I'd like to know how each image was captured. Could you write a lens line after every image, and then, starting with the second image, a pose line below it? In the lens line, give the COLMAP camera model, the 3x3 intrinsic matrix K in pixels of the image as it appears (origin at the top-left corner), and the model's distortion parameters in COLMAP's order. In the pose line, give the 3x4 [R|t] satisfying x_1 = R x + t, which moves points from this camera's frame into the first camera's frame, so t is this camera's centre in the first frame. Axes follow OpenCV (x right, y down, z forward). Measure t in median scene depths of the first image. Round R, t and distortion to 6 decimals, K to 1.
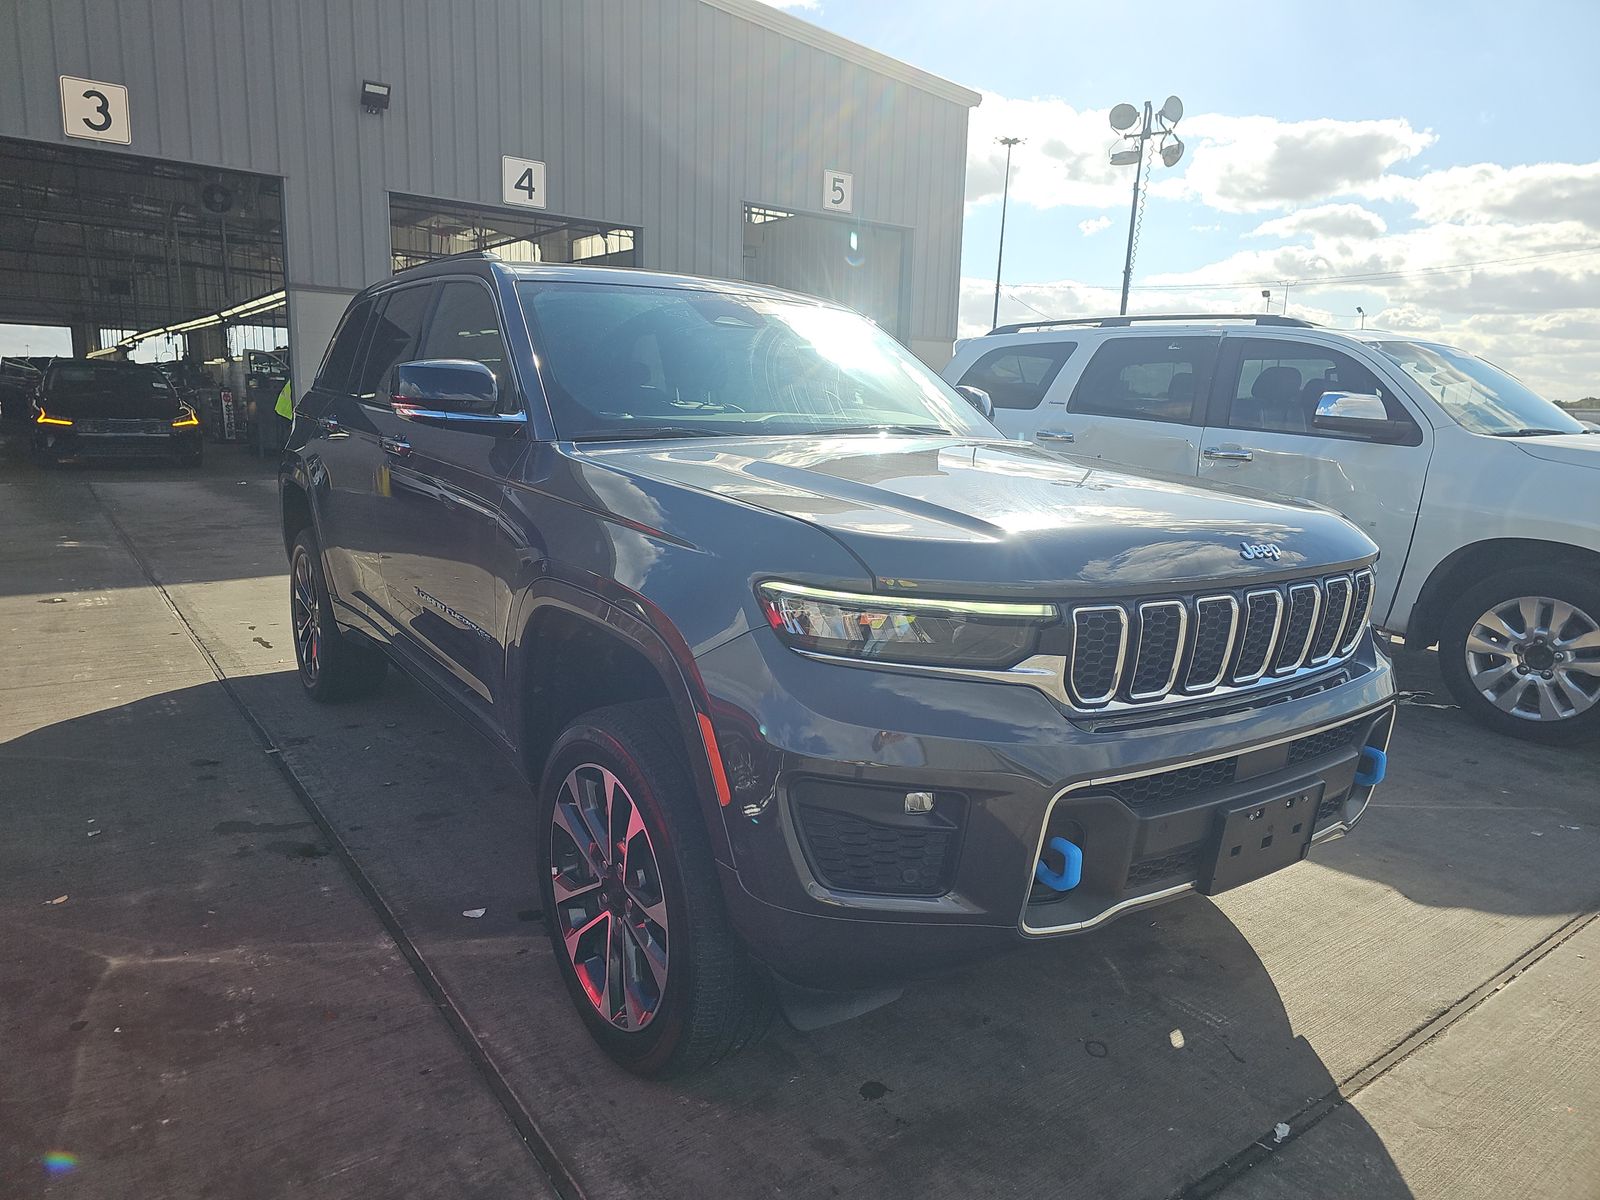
lens RADIAL K [[1067.7, 0, 790.4], [0, 1067.7, 589.5], [0, 0, 1]] dist [0.032601, -0.019802]
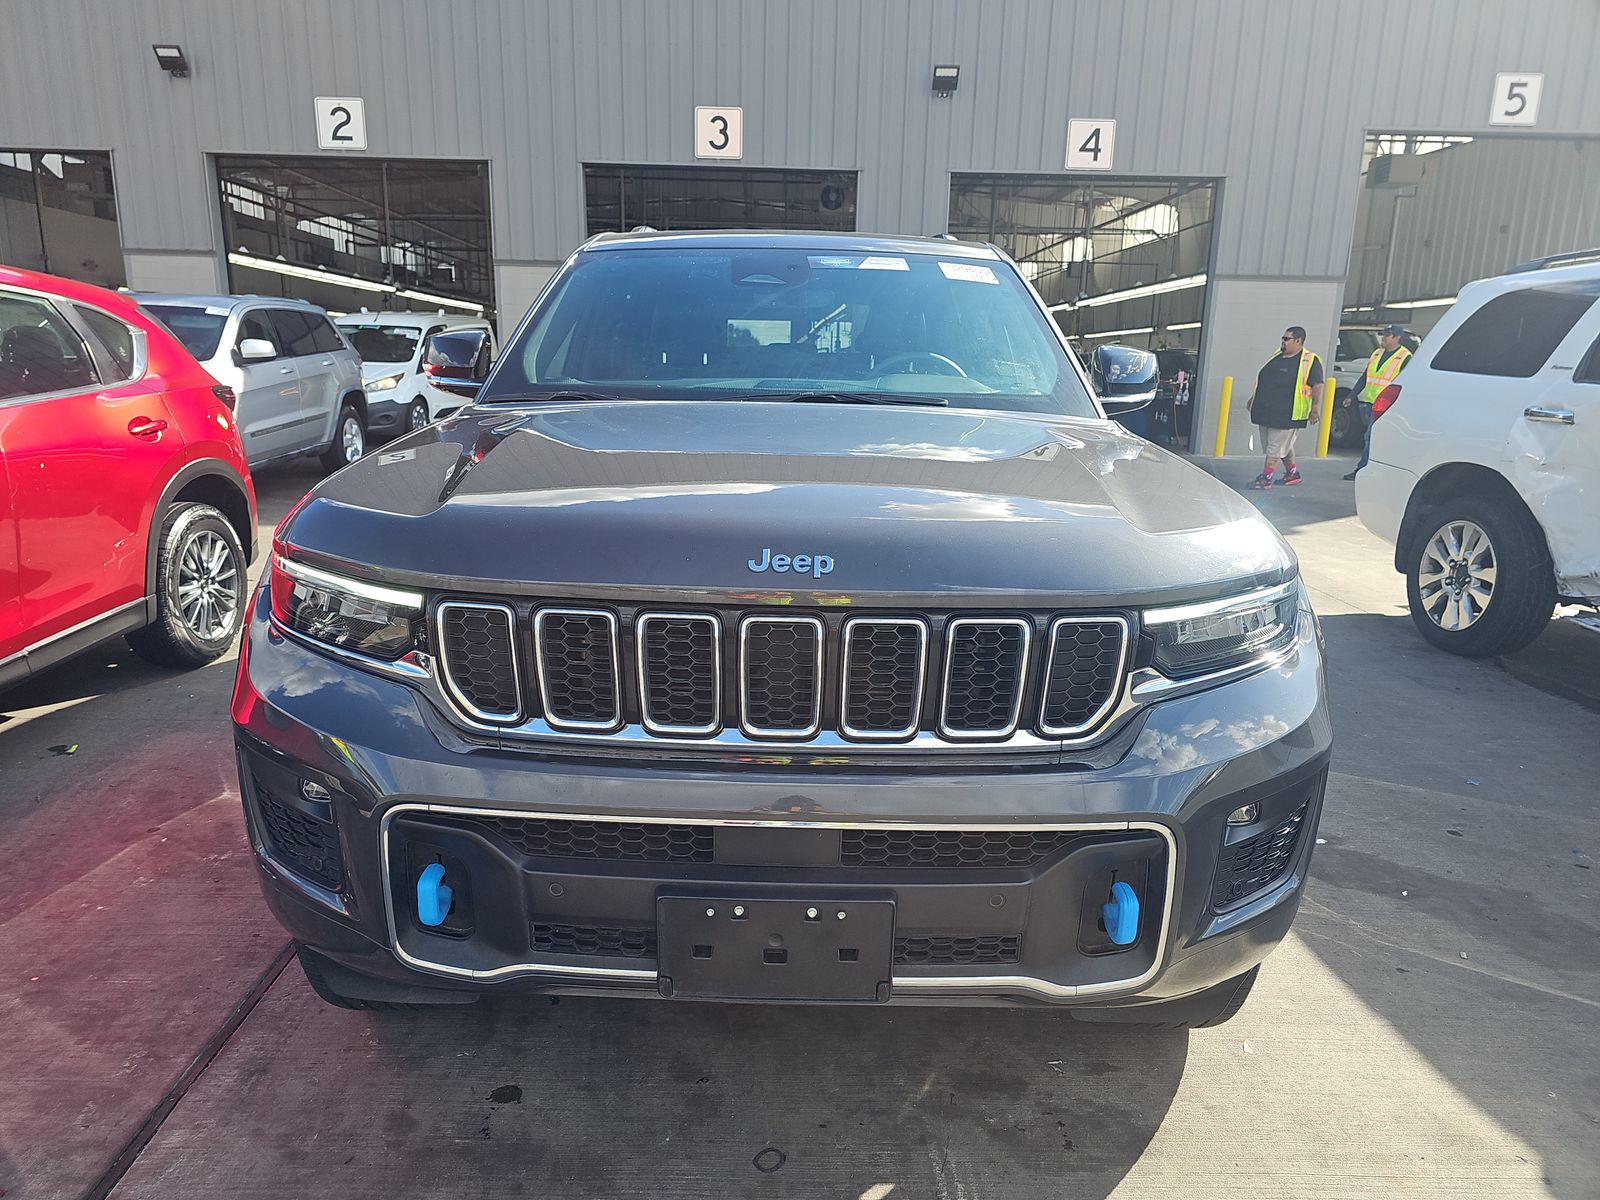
lens RADIAL K [[1067.7, 0, 793.7], [0, 1067.7, 614.4], [0, 0, 1]] dist [0.032601, -0.019802]
pose [[0.808803, 0.121299, -0.575434, 0.151539], [-0.096763, 0.992610, 0.073232, -0.009551], [0.580064, -0.003550, 0.814563, 0.073019]]
